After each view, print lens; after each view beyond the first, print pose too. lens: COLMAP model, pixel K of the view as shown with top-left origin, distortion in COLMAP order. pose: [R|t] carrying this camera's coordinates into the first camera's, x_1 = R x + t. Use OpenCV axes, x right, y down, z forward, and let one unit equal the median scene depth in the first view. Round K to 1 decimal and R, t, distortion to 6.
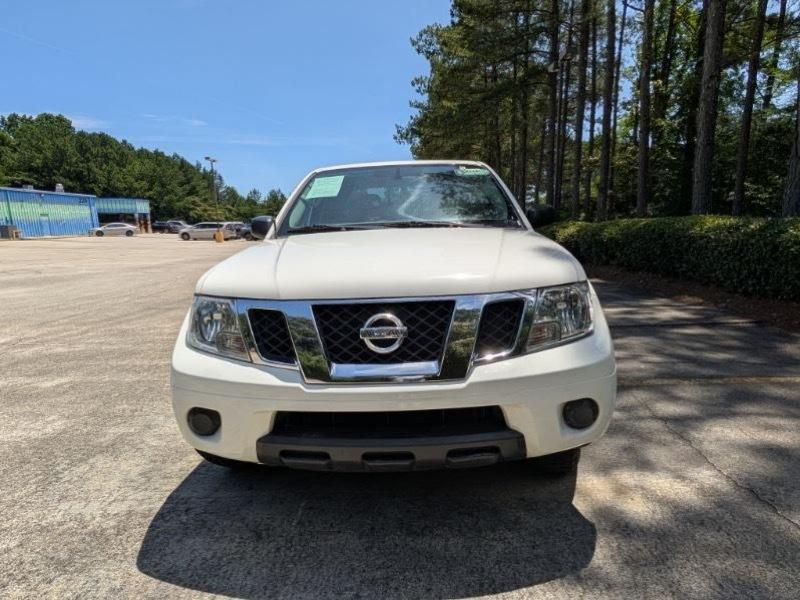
lens RADIAL K [[437.5, 0, 404.0], [0, 437.5, 303.0], [0, 0, 1]] dist [0.000546, -0.000559]
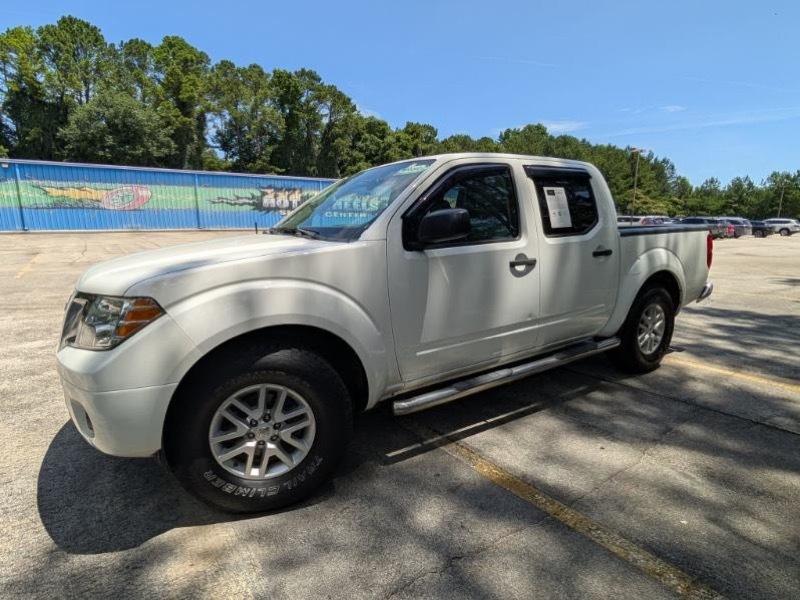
lens RADIAL K [[437.5, 0, 404.2], [0, 437.5, 306.6], [0, 0, 1]] dist [0.000546, -0.000559]
pose [[0.590297, 0.175140, -0.787956, 0.905019], [-0.156228, 0.982508, 0.101345, -0.131378], [0.791923, 0.063277, 0.607333, 0.523218]]
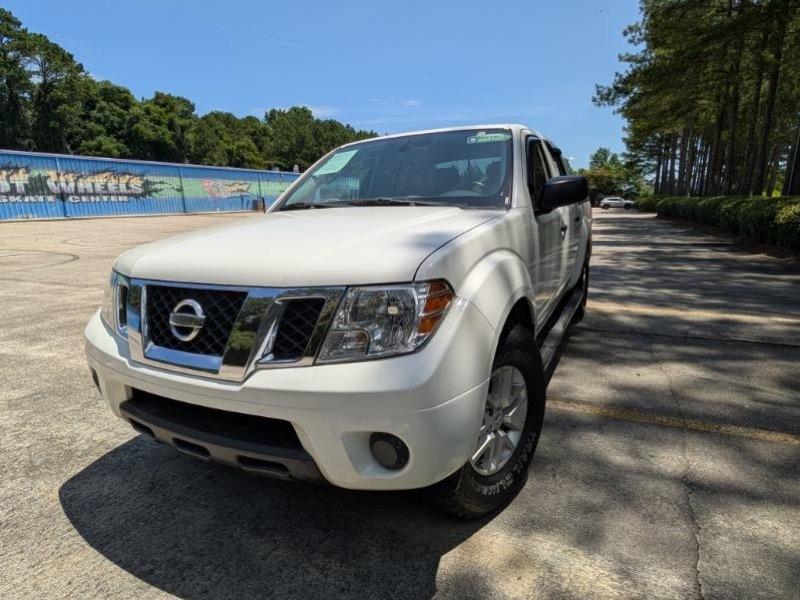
lens RADIAL K [[437.5, 0, 403.9], [0, 437.5, 306.5], [0, 0, 1]] dist [0.000546, -0.000559]
pose [[0.905261, 0.099684, -0.412997, 0.405727], [-0.073288, 0.994152, 0.079315, -0.037352], [0.418488, -0.041533, 0.907272, 0.175823]]
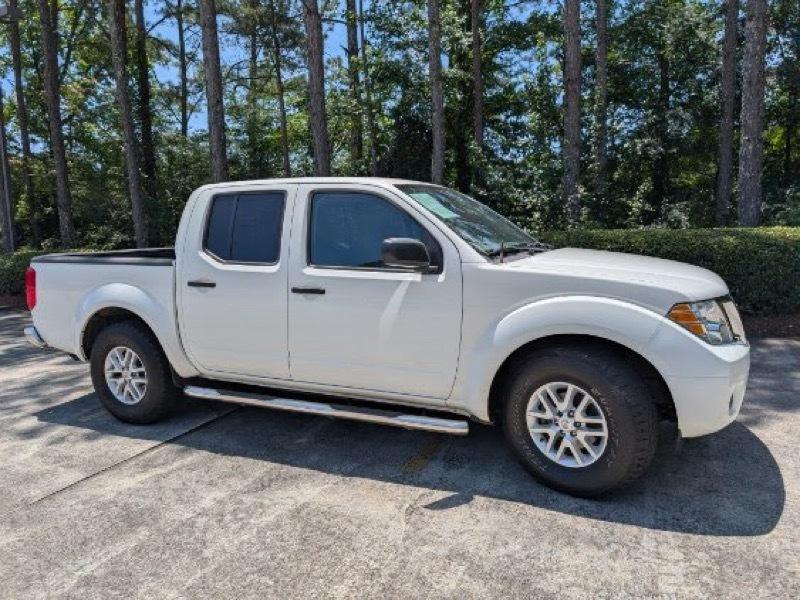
lens RADIAL K [[579.5, 0, 392.3], [0, 579.5, 302.3], [0, 0, 1]] dist [0.020948, -0.020021]
pose [[0.406694, -0.094253, 0.908690, -1.335869], [0.179133, 0.983582, 0.021849, -0.120240], [-0.895830, 0.153890, 0.416900, 0.647793]]
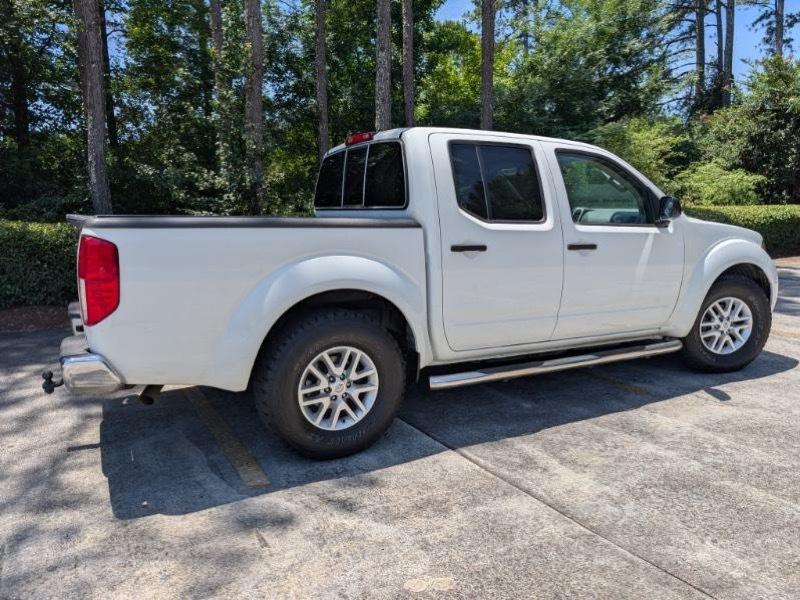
lens RADIAL K [[579.5, 0, 388.9], [0, 579.5, 293.1], [0, 0, 1]] dist [0.020948, -0.020021]
pose [[-0.487287, -0.084154, 0.869177, -1.196269], [0.180834, 0.964045, 0.194720, -0.371466], [-0.854313, 0.252062, -0.454549, 2.253793]]
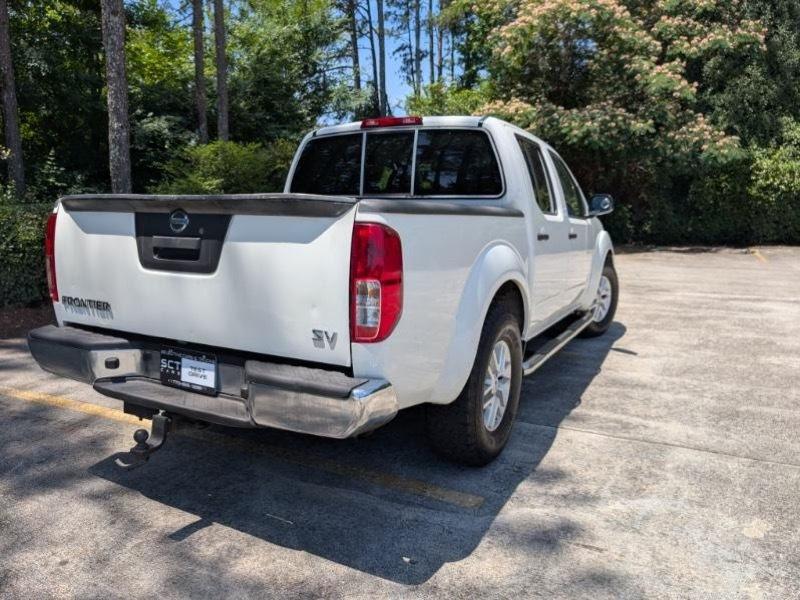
lens RADIAL K [[579.5, 0, 393.4], [0, 579.5, 300.7], [0, 0, 1]] dist [0.020948, -0.020021]
pose [[-0.896461, -0.041874, 0.441141, -0.547292], [0.101277, 0.949814, 0.295968, -0.467586], [-0.431395, 0.310001, -0.847230, 2.762592]]
